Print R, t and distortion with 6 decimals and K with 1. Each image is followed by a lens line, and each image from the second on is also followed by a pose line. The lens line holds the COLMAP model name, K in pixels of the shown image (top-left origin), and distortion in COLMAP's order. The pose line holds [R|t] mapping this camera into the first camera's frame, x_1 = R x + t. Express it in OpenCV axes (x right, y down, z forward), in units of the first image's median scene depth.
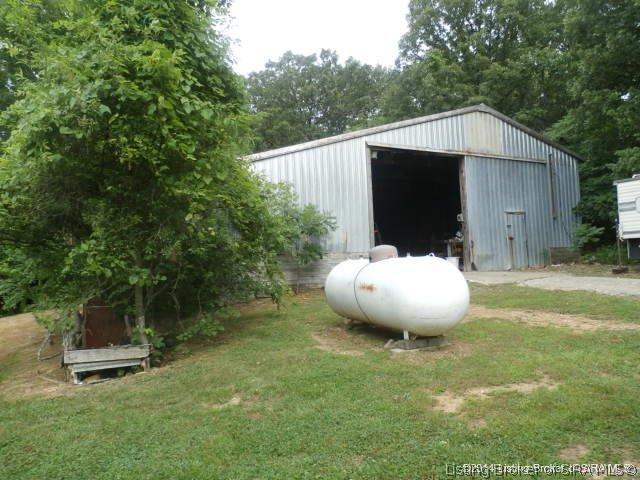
lens RADIAL K [[463.7, 0, 320.5], [0, 463.7, 242.4], [0, 0, 1]] dist [-0.033068, 0.004941]
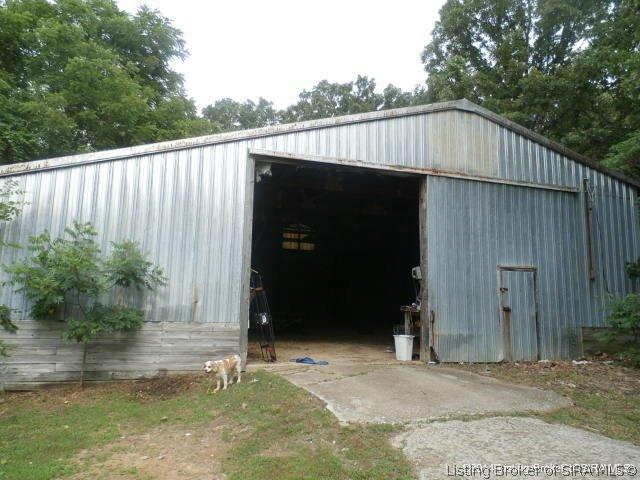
lens RADIAL K [[463.7, 0, 320.5], [0, 463.7, 242.4], [0, 0, 1]] dist [-0.033068, 0.004941]
pose [[0.984469, 0.035227, -0.171987, 0.269433], [-0.050581, 0.995034, -0.085723, -0.032922], [0.168113, 0.093091, 0.981362, 0.342864]]
